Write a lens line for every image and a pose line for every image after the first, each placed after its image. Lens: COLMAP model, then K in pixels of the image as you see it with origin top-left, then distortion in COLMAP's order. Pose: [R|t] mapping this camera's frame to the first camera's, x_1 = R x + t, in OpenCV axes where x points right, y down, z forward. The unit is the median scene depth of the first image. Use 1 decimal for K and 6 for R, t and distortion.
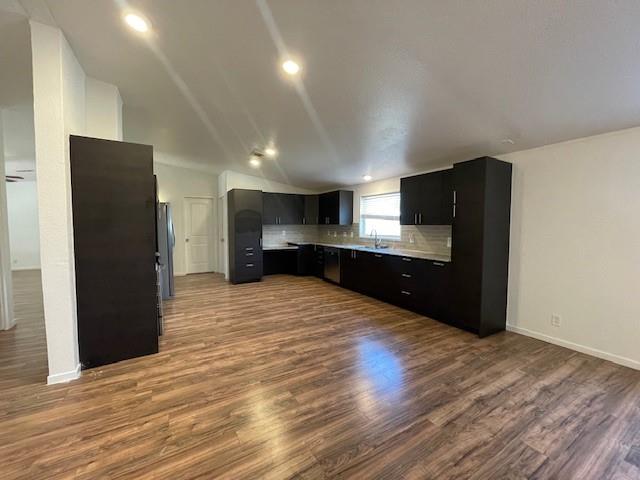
lens RADIAL K [[259.3, 0, 317.3], [0, 259.3, 238.2], [0, 0, 1]] dist [-0.000863, 0.000021]
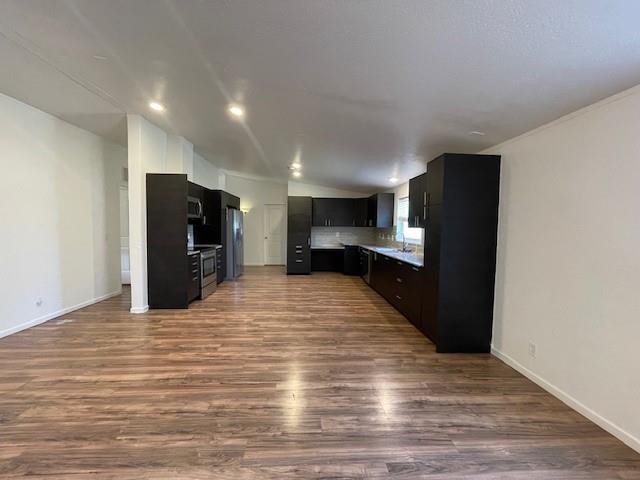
lens RADIAL K [[261.3, 0, 320.4], [0, 261.3, 236.1], [0, 0, 1]] dist [-0.002767, -0.000158]
pose [[0.887787, 0.027855, -0.459410, 0.624130], [-0.036736, 0.999271, -0.010404, 0.003197], [0.458785, 0.026113, 0.888163, -0.011672]]
